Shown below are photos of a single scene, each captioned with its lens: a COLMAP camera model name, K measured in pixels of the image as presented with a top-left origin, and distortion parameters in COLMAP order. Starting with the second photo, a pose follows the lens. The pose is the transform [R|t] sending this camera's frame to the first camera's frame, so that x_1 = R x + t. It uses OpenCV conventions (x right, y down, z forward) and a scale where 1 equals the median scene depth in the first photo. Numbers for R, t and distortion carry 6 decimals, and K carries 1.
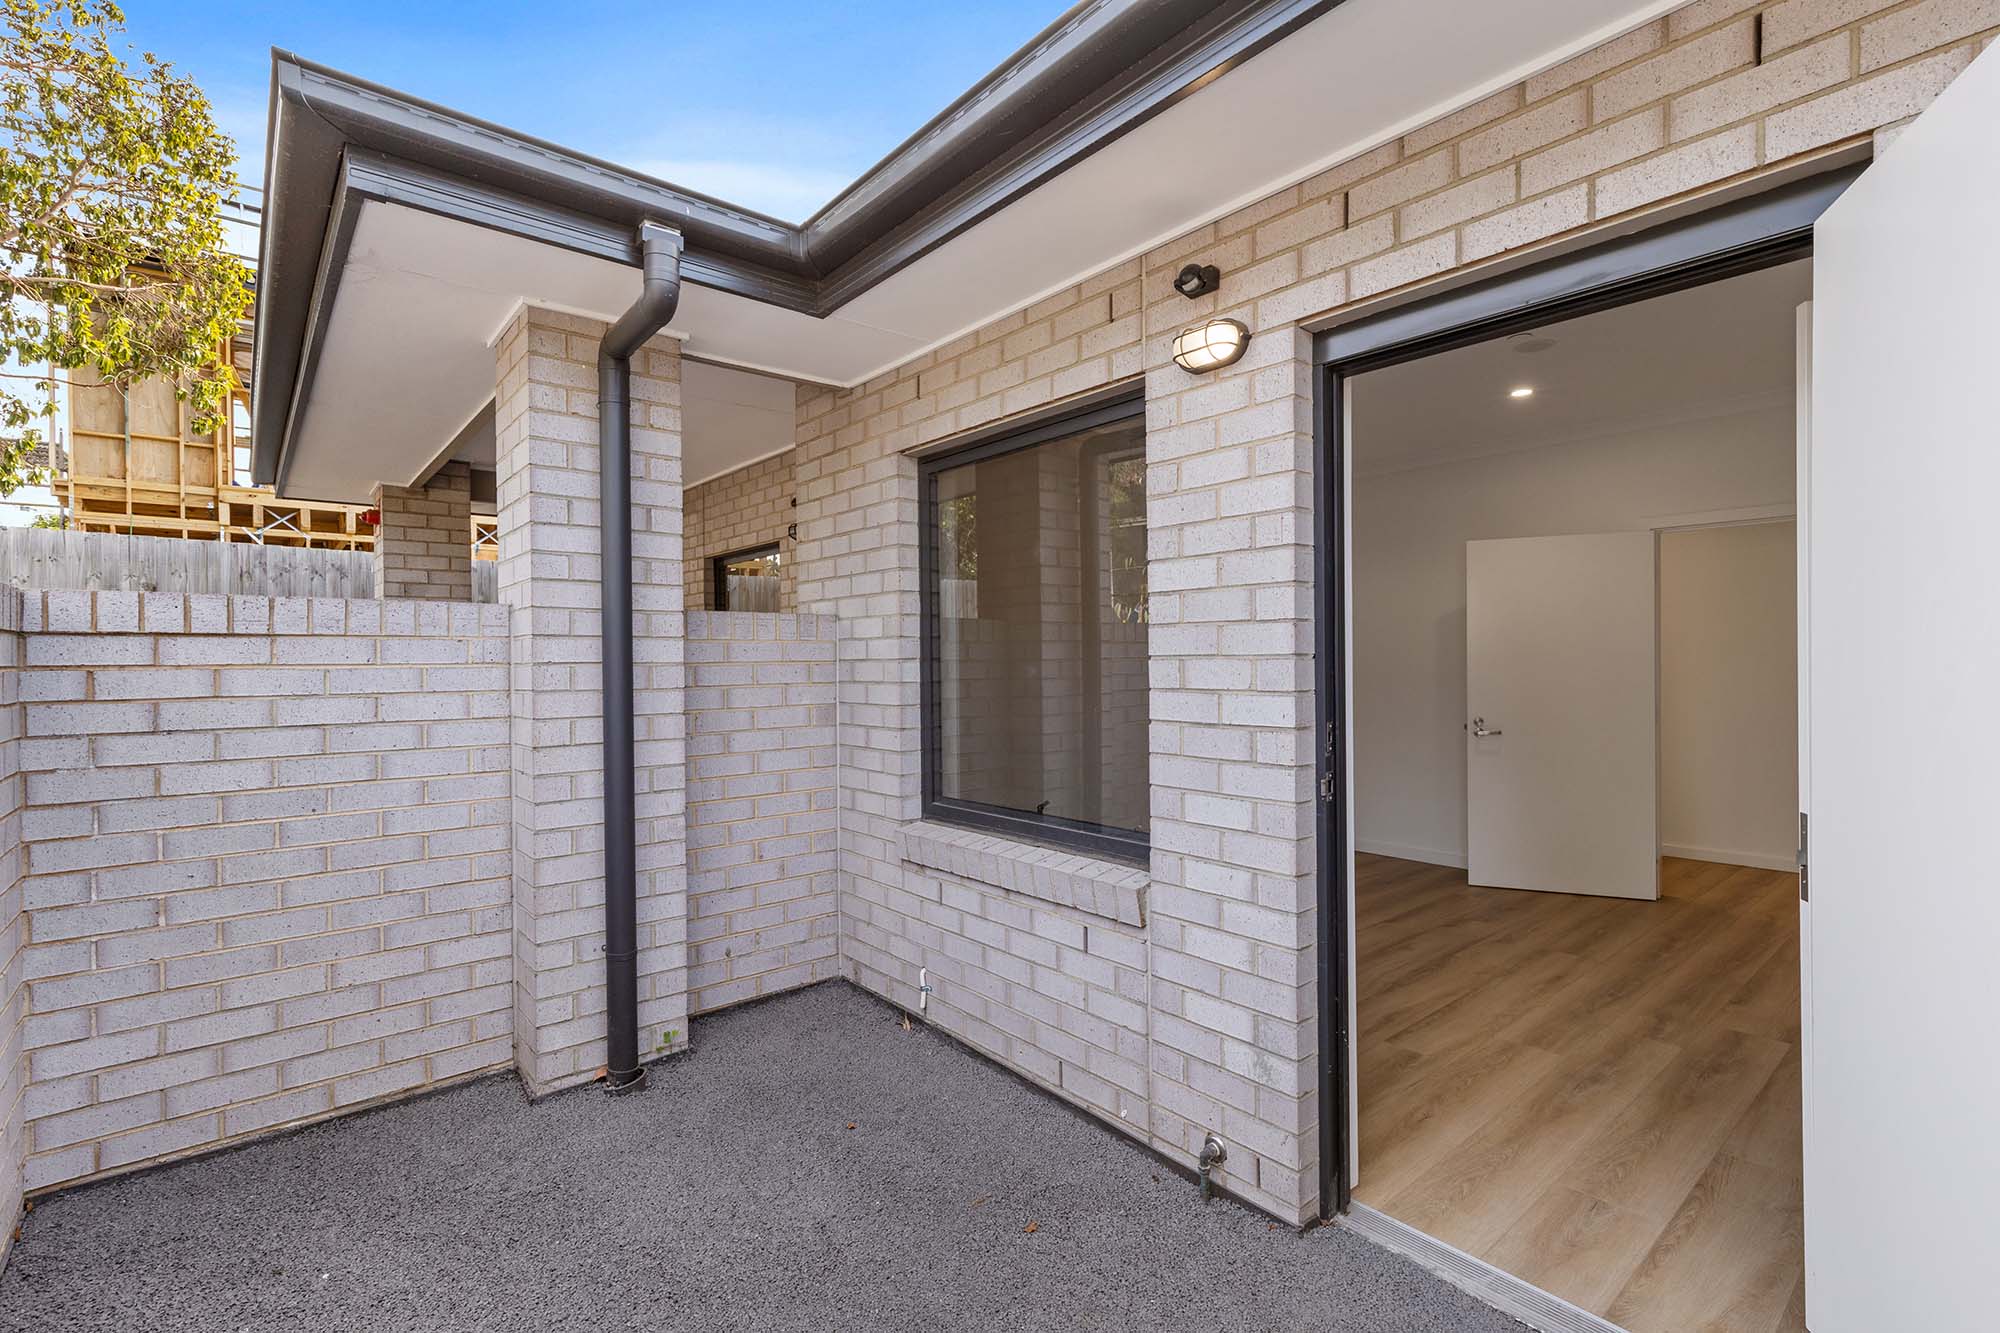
lens RADIAL K [[896.7, 0, 1012.4], [0, 896.7, 663.1], [0, 0, 1]] dist [-0.001127, -0.000237]
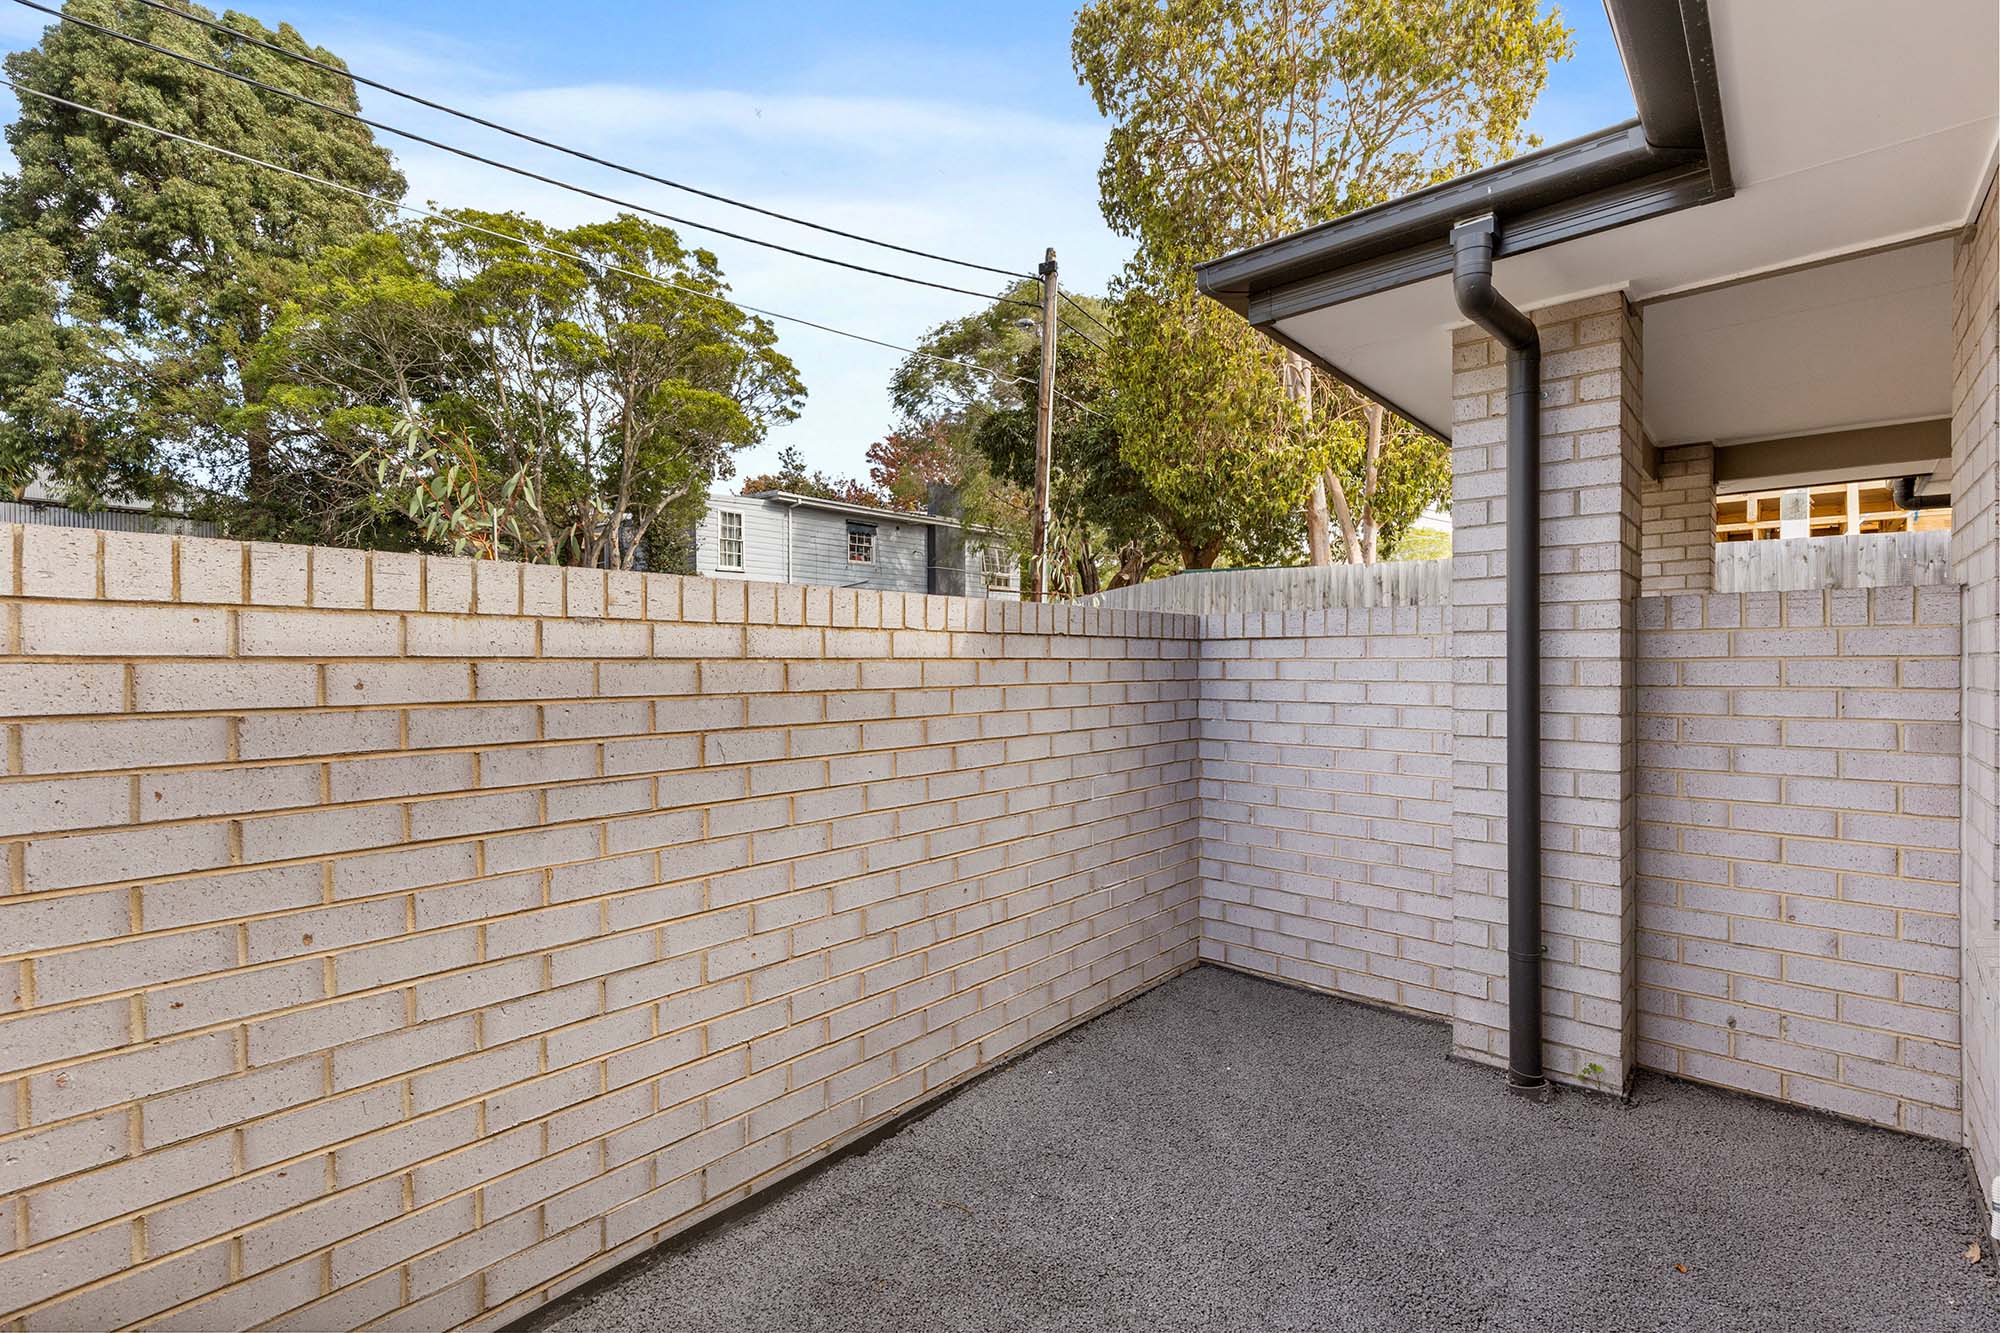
lens RADIAL K [[896.7, 0, 1012.3], [0, 896.7, 663.8], [0, 0, 1]] dist [-0.001127, -0.000237]
pose [[0.128711, 0.010855, -0.991623, 0.473001], [-0.000894, 0.999941, 0.010830, -0.003885], [0.991682, -0.000508, 0.128713, 0.324582]]
